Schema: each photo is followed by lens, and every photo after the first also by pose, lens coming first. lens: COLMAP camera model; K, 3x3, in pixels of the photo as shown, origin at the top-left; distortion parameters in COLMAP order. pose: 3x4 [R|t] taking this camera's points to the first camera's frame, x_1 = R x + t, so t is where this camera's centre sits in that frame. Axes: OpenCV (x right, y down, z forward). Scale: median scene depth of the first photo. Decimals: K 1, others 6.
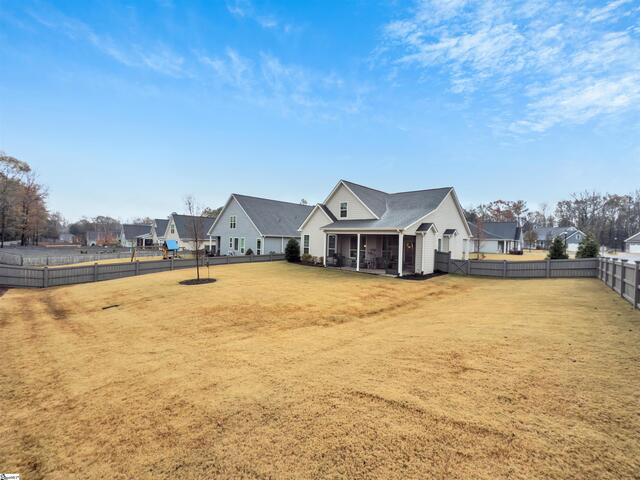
lens RADIAL K [[262.4, 0, 320.2], [0, 262.4, 238.8], [0, 0, 1]] dist [0.020251, 0.000810]
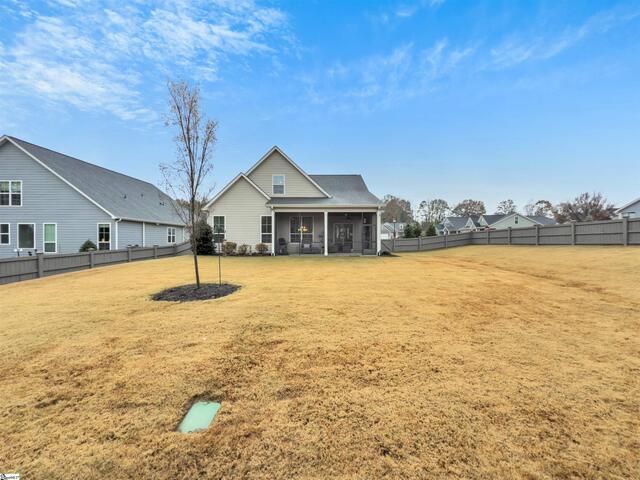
lens RADIAL K [[262.4, 0, 319.1], [0, 262.4, 236.6], [0, 0, 1]] dist [0.020251, 0.000810]
pose [[0.761727, -0.018096, 0.647645, -0.340286], [0.018506, 0.999810, 0.006171, 0.045877], [-0.647634, 0.007285, 0.761917, 0.328050]]
